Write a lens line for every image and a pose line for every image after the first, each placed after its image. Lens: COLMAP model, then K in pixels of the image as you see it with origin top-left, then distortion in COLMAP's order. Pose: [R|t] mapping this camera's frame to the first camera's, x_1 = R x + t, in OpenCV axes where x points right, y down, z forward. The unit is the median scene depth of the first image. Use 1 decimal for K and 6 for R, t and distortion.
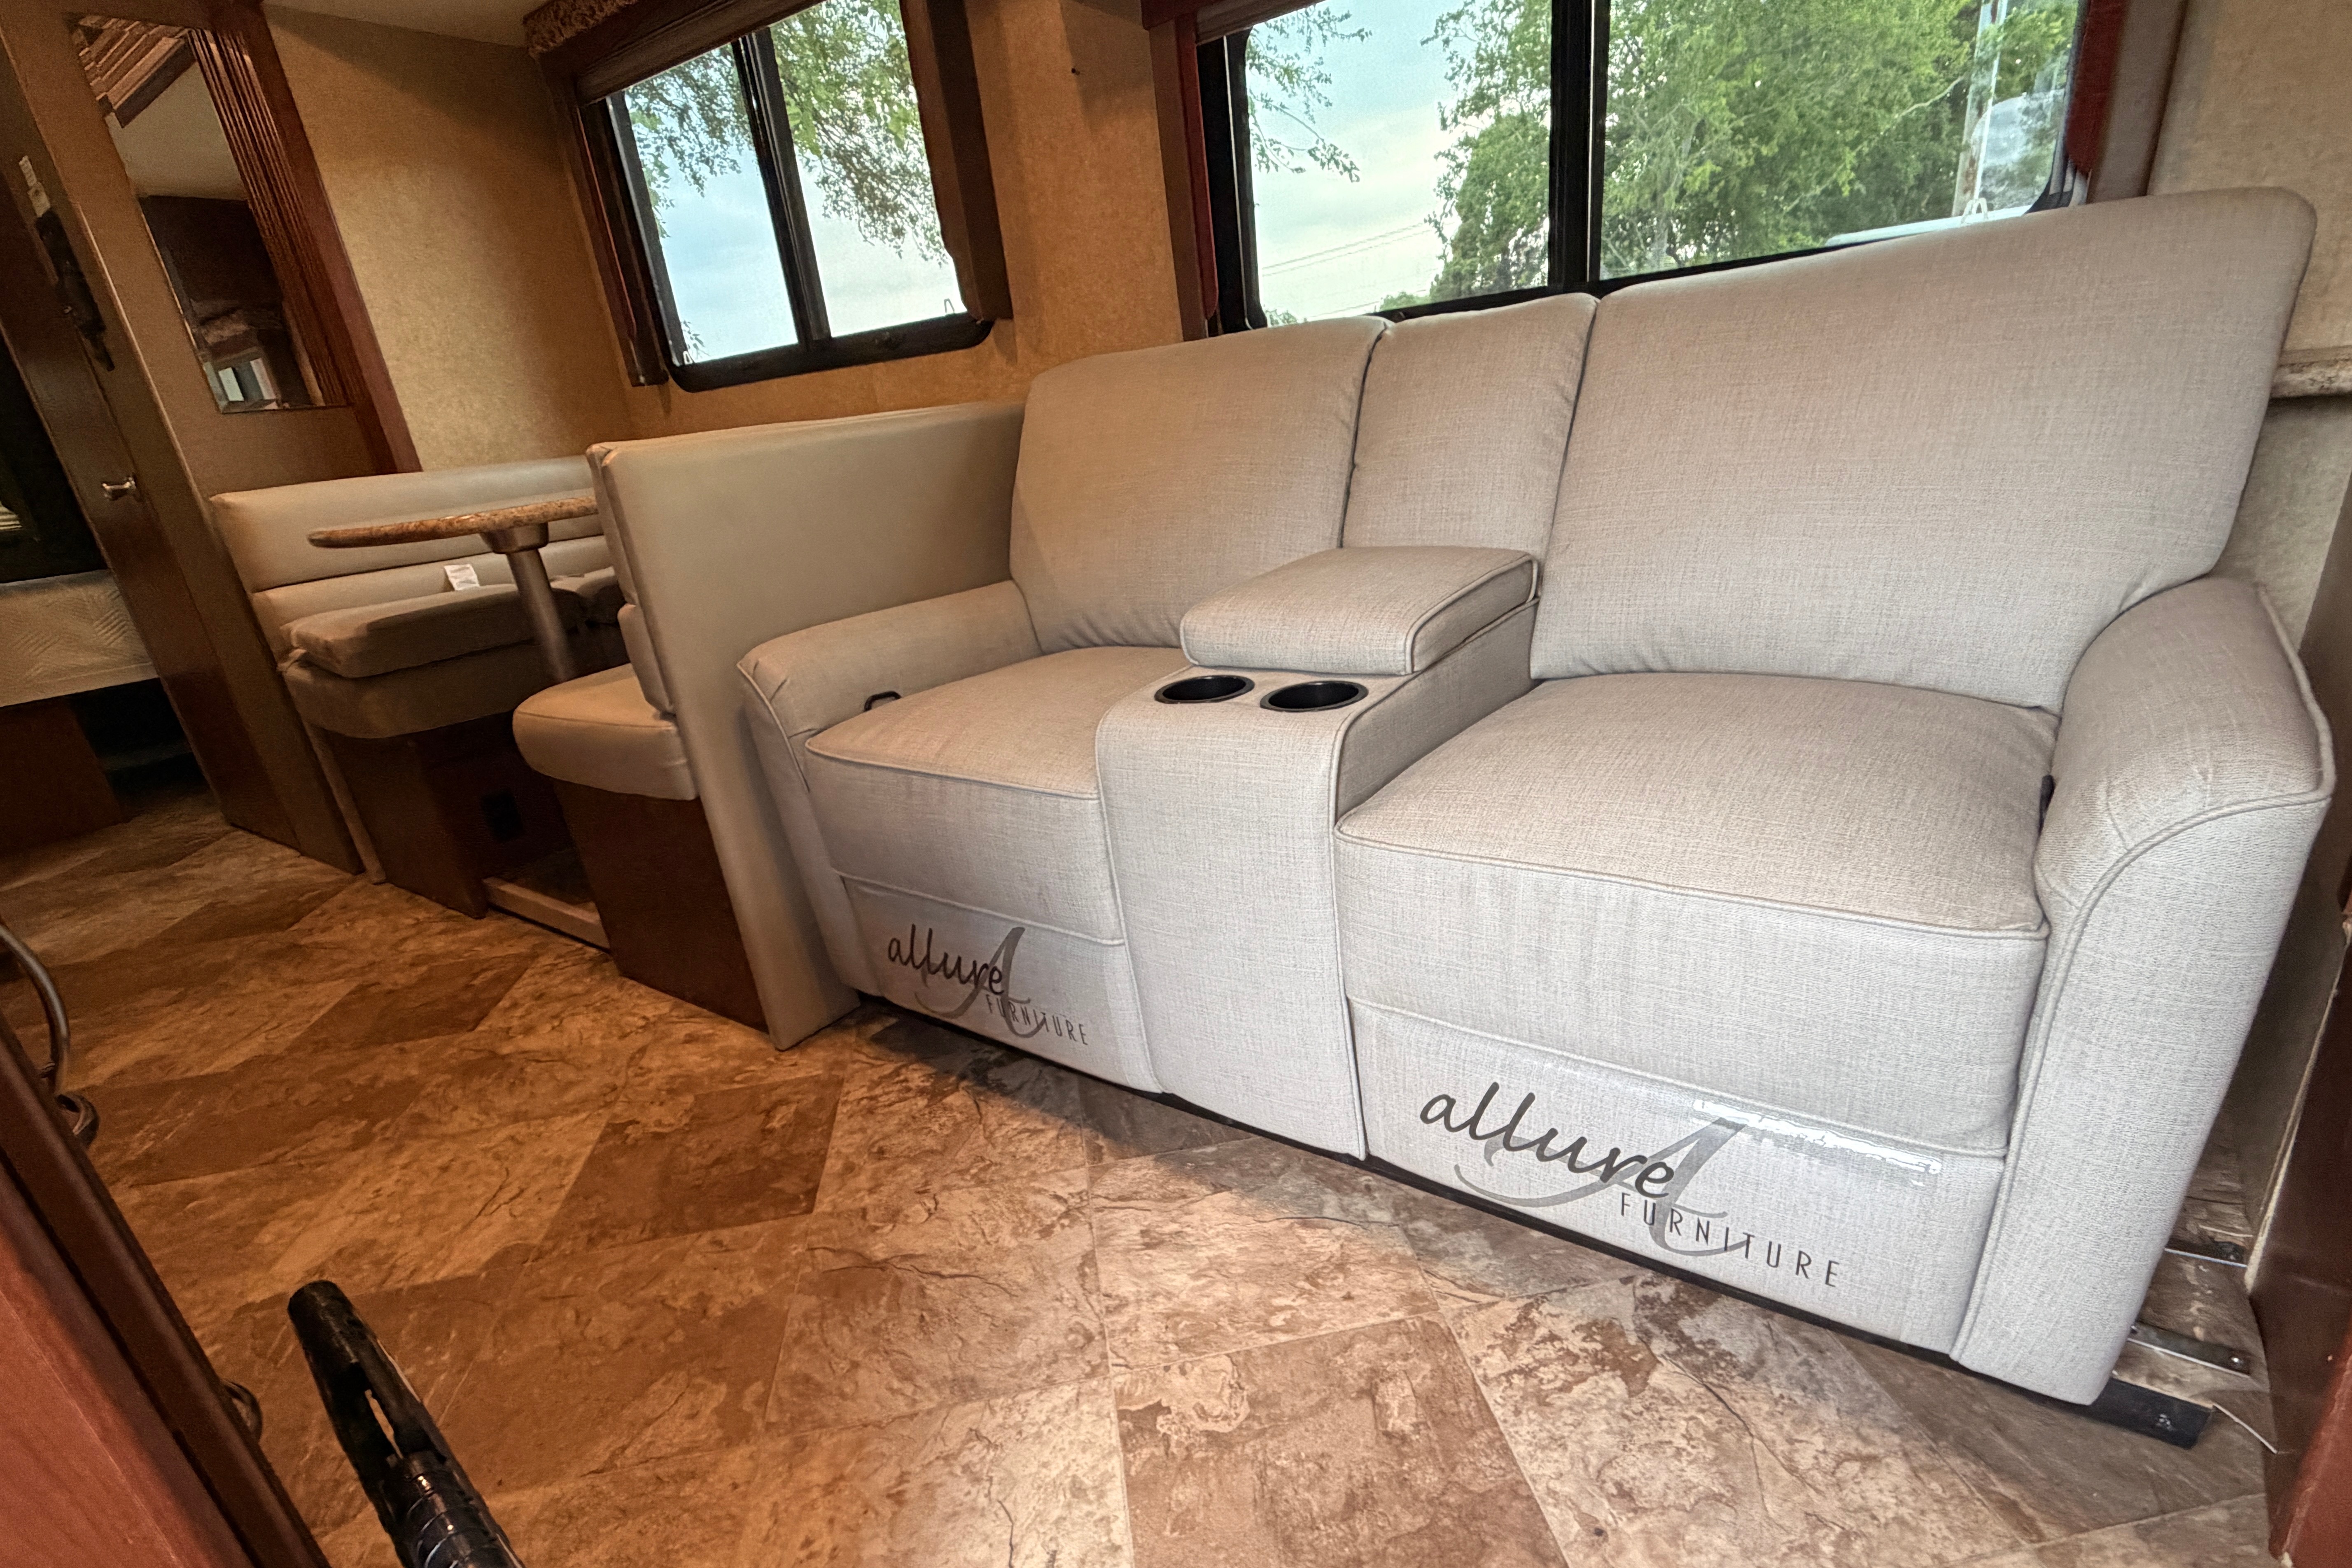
lens RADIAL K [[1122.2, 0, 1164.1], [0, 1122.2, 868.1], [0, 0, 1]] dist [-0.000515, -0.000139]
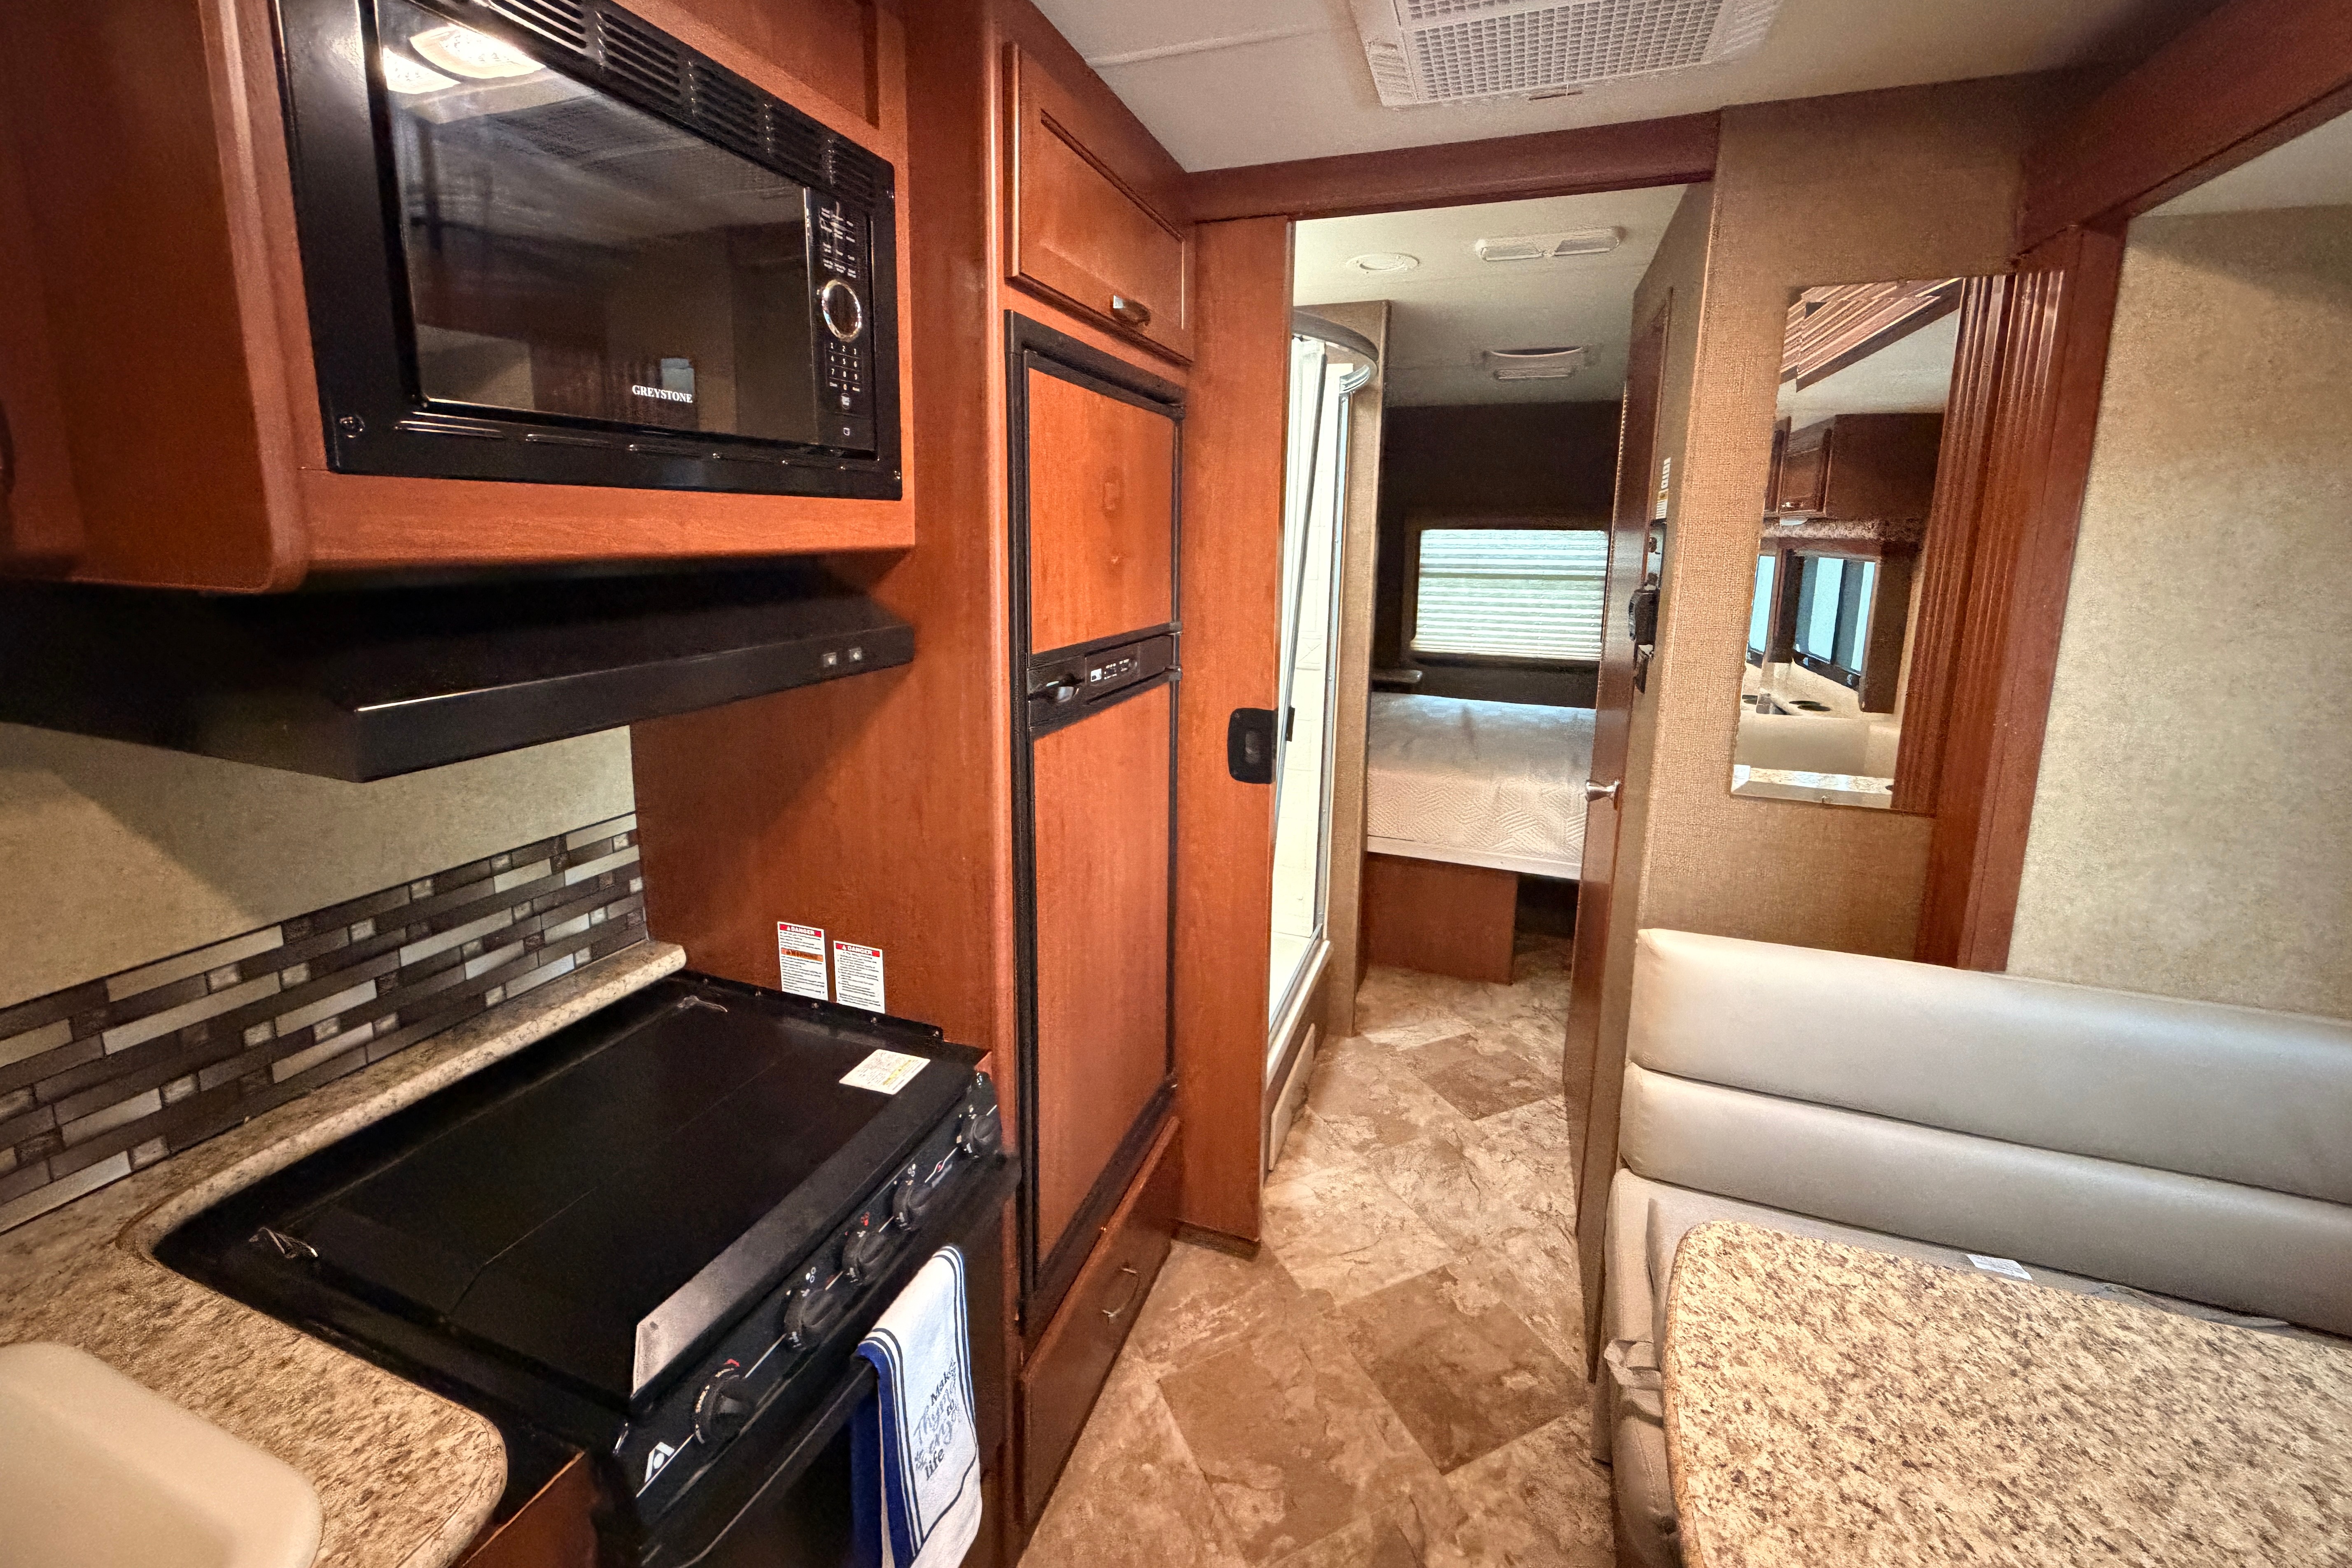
lens RADIAL K [[934.2, 0, 1175.8], [0, 934.2, 678.1], [0, 0, 1]] dist [0.002151, 0.000315]
pose [[0.282408, 0.261863, -0.922862, -0.394352], [-0.417639, 0.899628, 0.127467, -0.373624], [0.863611, 0.349425, 0.363426, 0.438464]]
